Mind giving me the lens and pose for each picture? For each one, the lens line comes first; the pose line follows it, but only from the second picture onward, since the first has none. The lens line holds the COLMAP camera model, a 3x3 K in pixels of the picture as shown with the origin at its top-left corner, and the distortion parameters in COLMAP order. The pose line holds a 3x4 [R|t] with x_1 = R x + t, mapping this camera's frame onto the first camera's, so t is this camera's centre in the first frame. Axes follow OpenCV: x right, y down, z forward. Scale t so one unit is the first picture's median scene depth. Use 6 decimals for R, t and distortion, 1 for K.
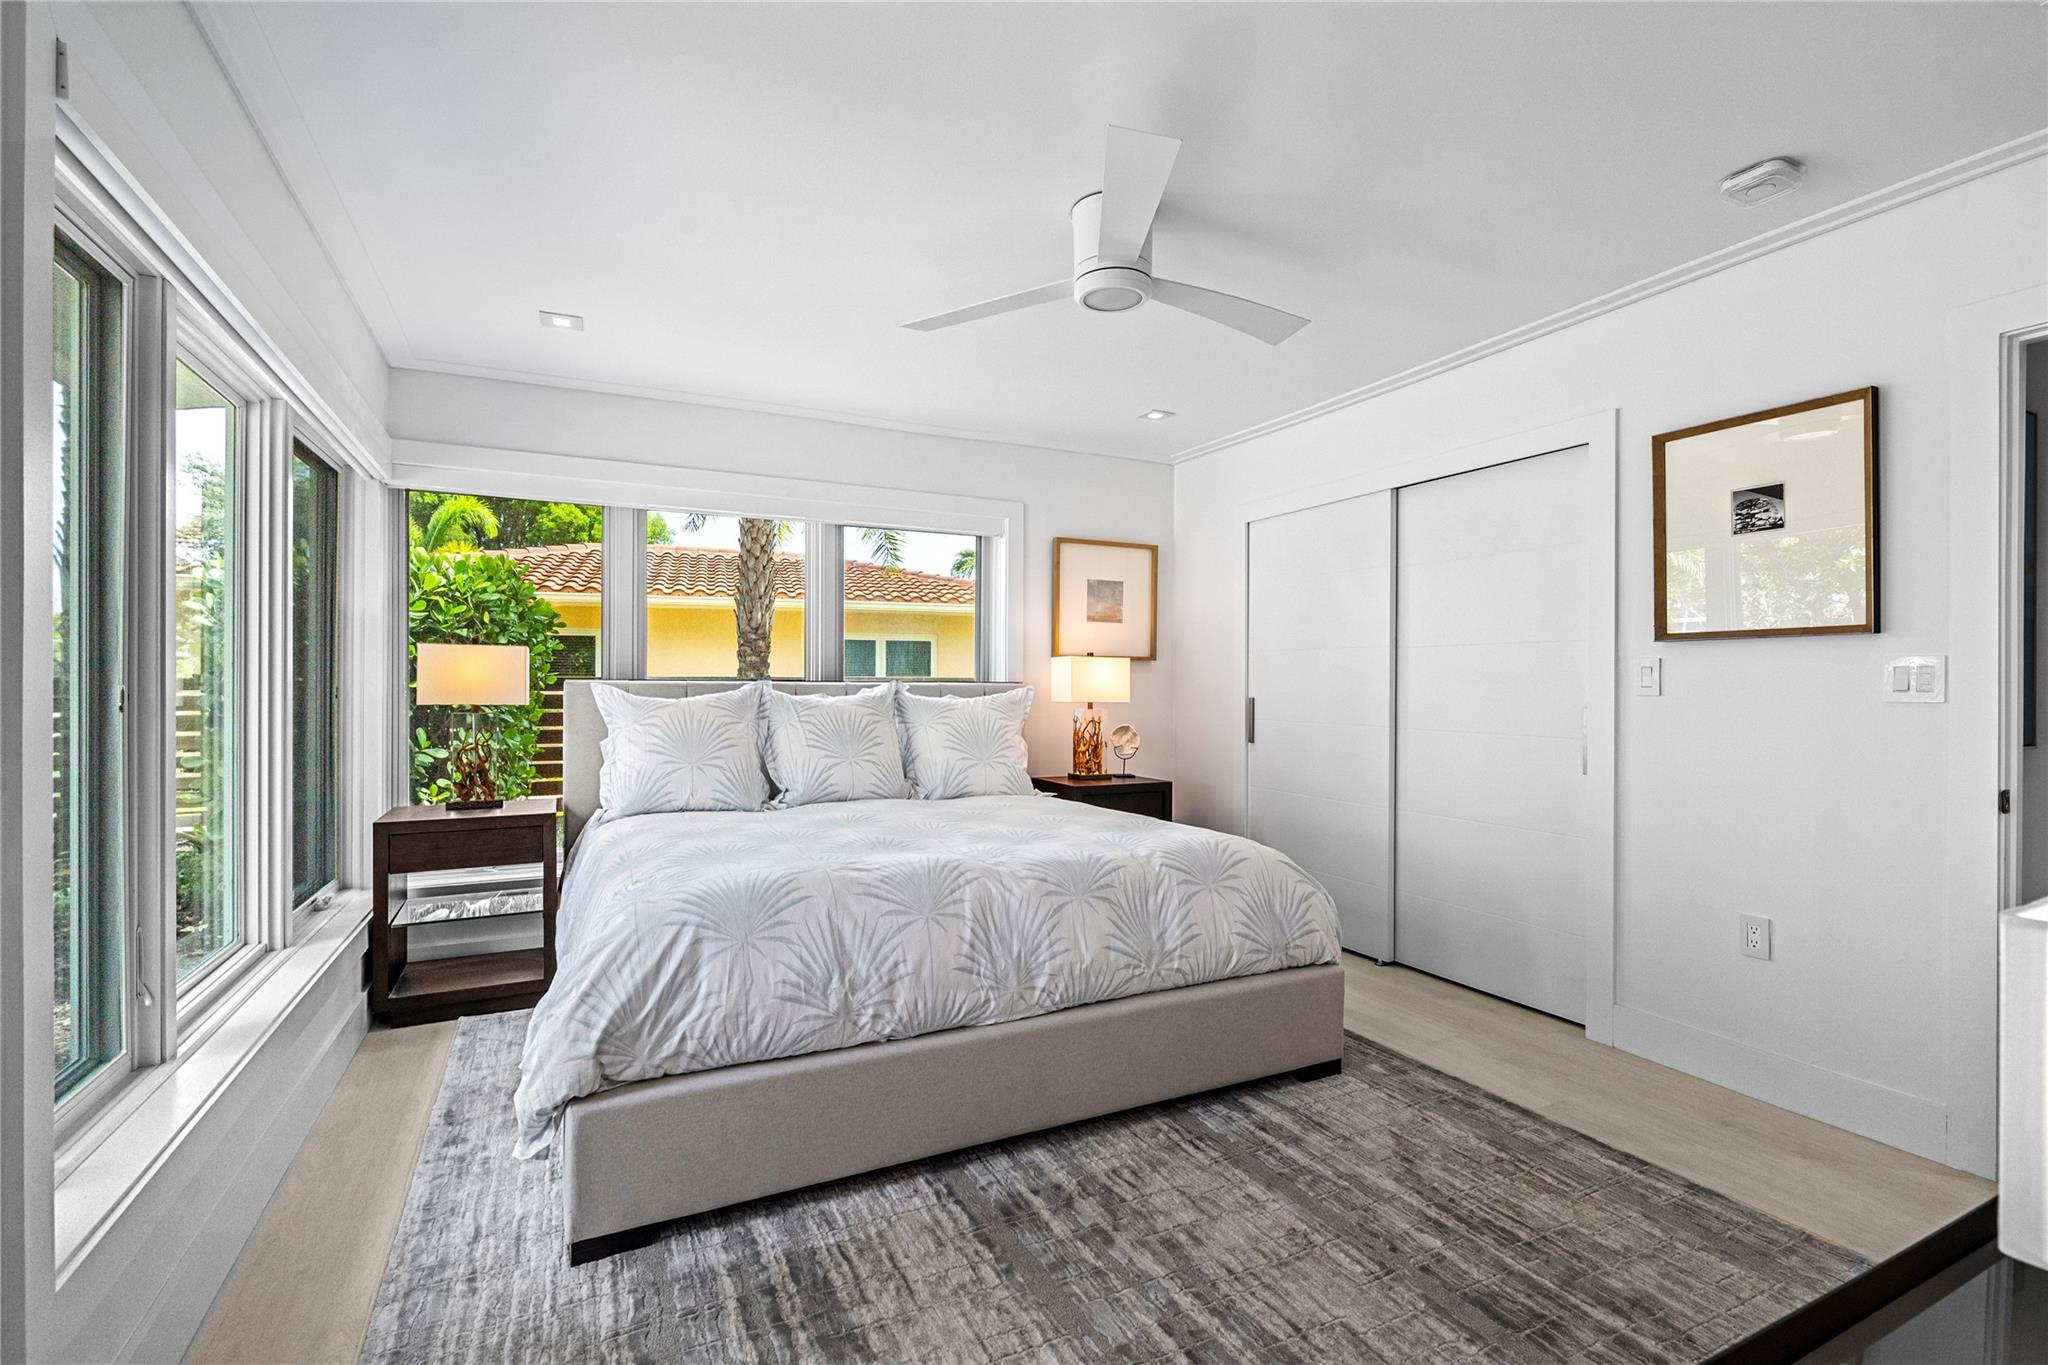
lens RADIAL K [[937.9, 0, 1029.0], [0, 937.9, 679.2], [0, 0, 1]] dist [-0.002423, 0.000420]
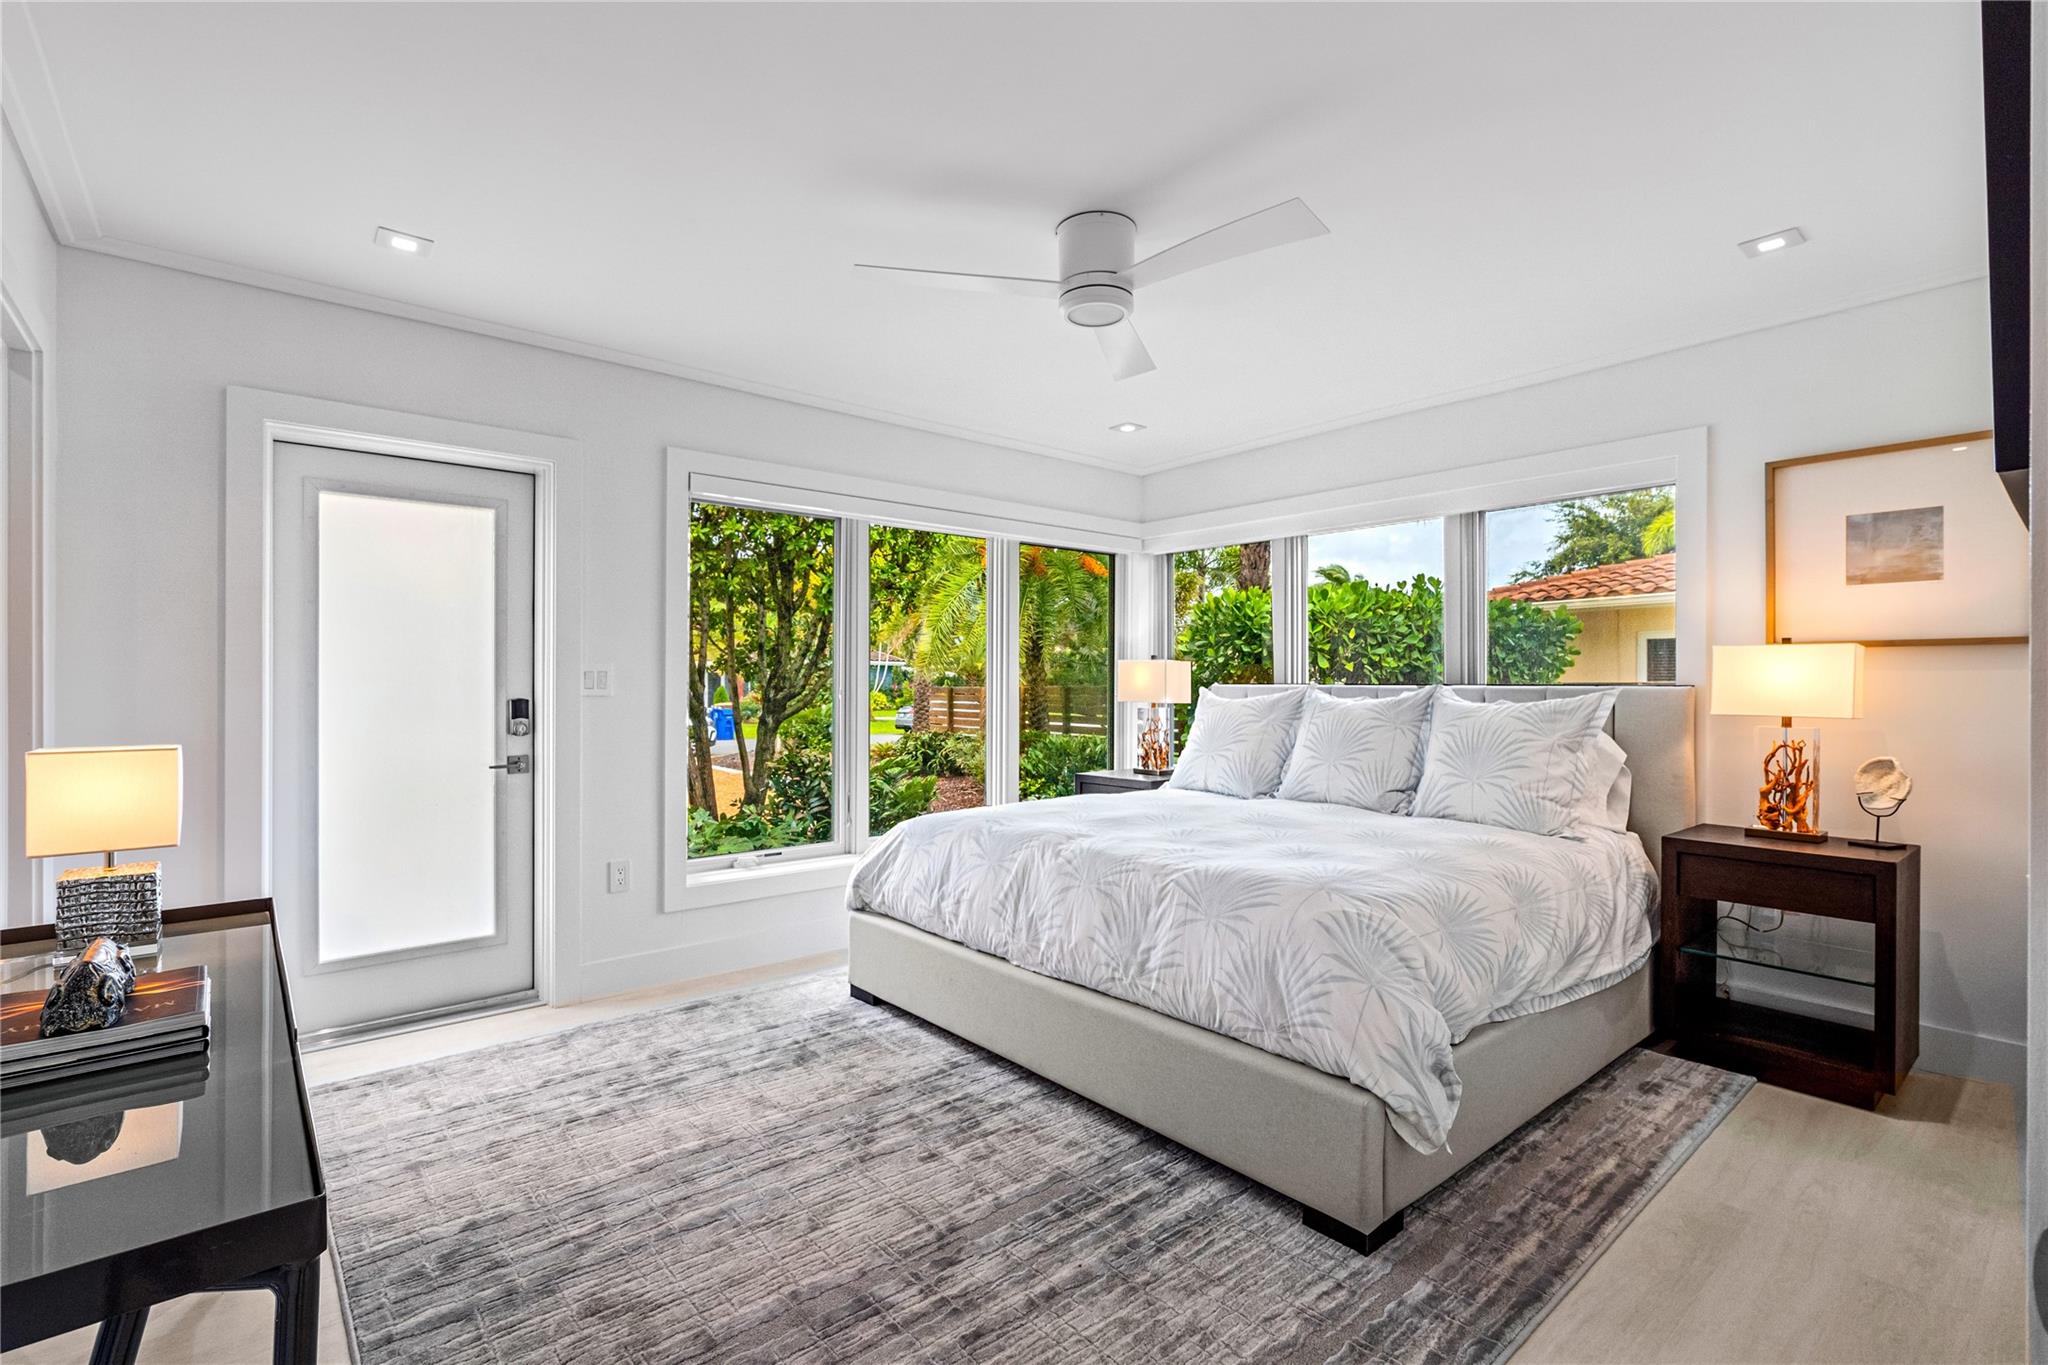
lens RADIAL K [[937.9, 0, 1023.4], [0, 937.9, 687.0], [0, 0, 1]] dist [-0.002423, 0.000420]
pose [[0.228090, -0.002753, -0.973636, 0.561797], [0.001248, 0.999996, -0.002535, 0.005792], [0.973639, -0.000637, 0.228093, 0.360771]]
